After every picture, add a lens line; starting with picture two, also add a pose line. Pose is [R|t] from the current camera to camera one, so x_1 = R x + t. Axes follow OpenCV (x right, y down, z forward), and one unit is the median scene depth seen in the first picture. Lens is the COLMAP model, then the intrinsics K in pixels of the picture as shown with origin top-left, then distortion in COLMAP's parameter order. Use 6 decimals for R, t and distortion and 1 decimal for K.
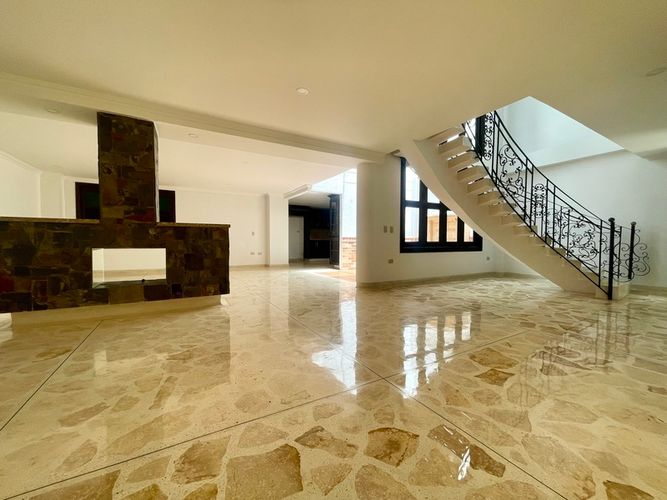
lens RADIAL K [[269.0, 0, 333.0], [0, 269.0, 249.8], [0, 0, 1]] dist [-0.000105, -0.000247]
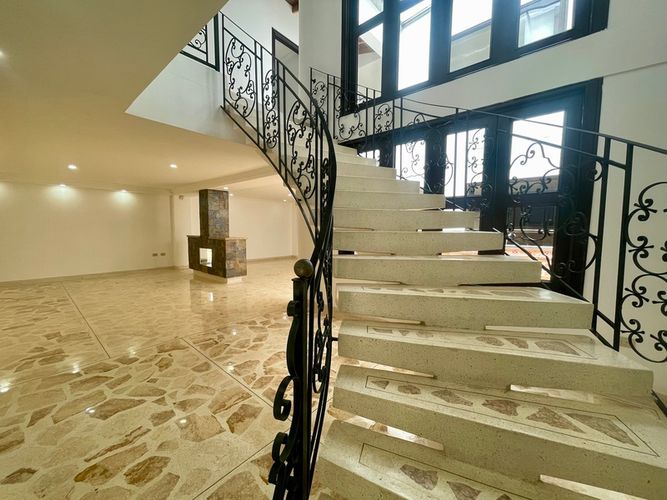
lens RADIAL K [[269.0, 0, 333.0], [0, 269.0, 249.8], [0, 0, 1]] dist [-0.000105, -0.000247]
pose [[0.325453, 0.079942, -0.942173, 2.568623], [-0.038138, 0.996719, 0.071396, -0.295136], [0.944789, 0.012696, 0.327434, 1.921681]]
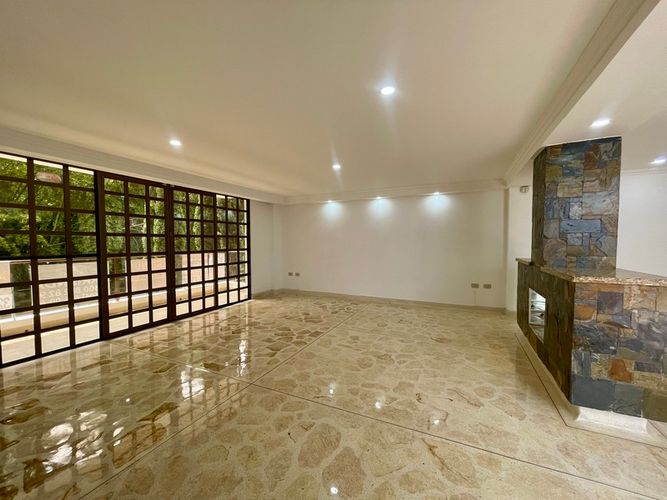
lens RADIAL K [[269.0, 0, 333.0], [0, 269.0, 249.8], [0, 0, 1]] dist [-0.000105, -0.000247]
pose [[-0.826708, 0.019595, -0.562290, 0.536751], [-0.013950, 0.998372, 0.055302, -0.297299], [0.562458, 0.053563, -0.825089, 2.063839]]
